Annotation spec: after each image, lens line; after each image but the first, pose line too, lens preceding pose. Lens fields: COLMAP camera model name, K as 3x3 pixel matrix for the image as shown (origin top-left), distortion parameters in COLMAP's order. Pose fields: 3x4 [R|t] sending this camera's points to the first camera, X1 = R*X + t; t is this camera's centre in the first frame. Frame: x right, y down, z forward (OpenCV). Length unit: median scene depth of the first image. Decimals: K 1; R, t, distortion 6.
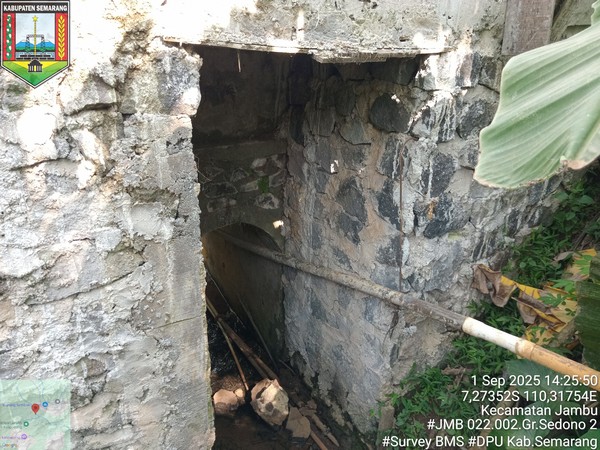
lens RADIAL K [[455.4, 0, 298.7], [0, 455.4, 224.8], [0, 0, 1]] dist [0.060286, -0.113147]
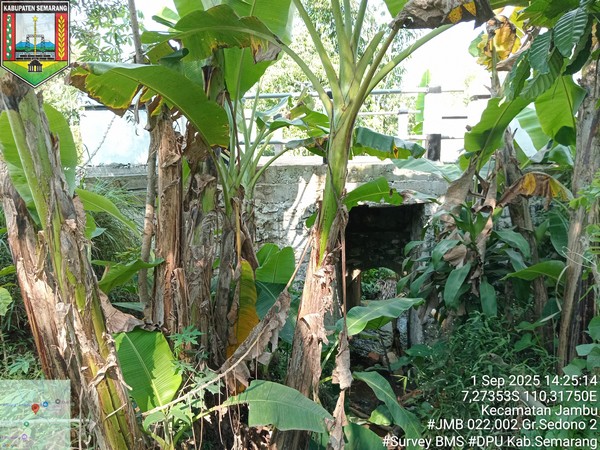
lens RADIAL K [[455.4, 0, 300.6], [0, 455.4, 224.6], [0, 0, 1]] dist [0.060286, -0.113147]
pose [[0.766075, 0.061519, -0.639800, 0.979438], [-0.193615, 0.971261, -0.138439, 0.181891], [0.612897, 0.229929, 0.755970, -0.988483]]
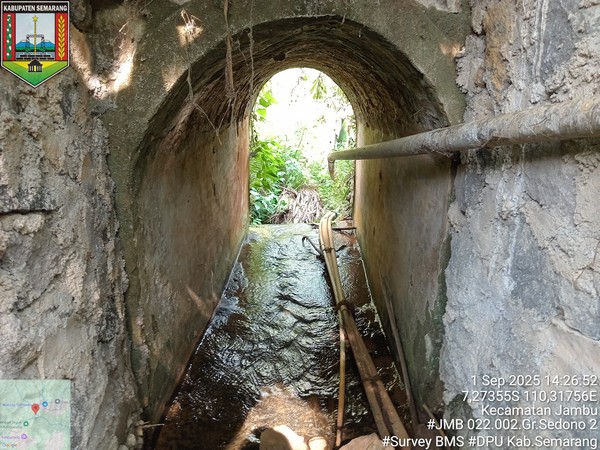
lens RADIAL K [[455.4, 0, 299.3], [0, 455.4, 223.3], [0, 0, 1]] dist [0.060286, -0.113147]
pose [[0.883428, 0.128379, -0.450637, 0.039344], [-0.164216, 0.985566, -0.041156, 0.197973], [0.438849, 0.110360, 0.891758, 0.658406]]
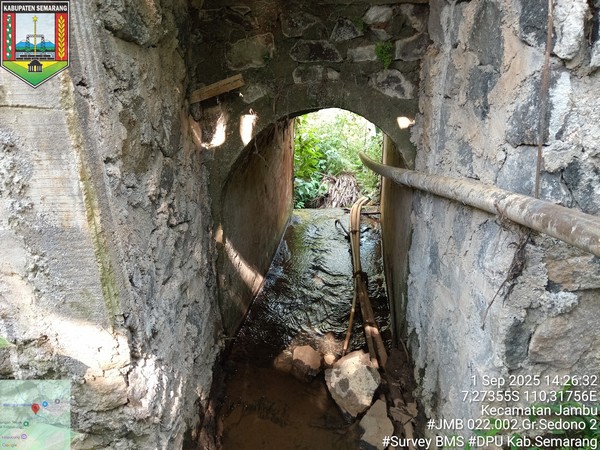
lens RADIAL K [[455.4, 0, 295.0], [0, 455.4, 225.5], [0, 0, 1]] dist [0.060286, -0.113147]
pose [[0.823792, 0.170356, -0.540691, 0.224091], [-0.176640, 0.983433, 0.040724, 0.158402], [0.538670, 0.061960, 0.840235, 0.395836]]
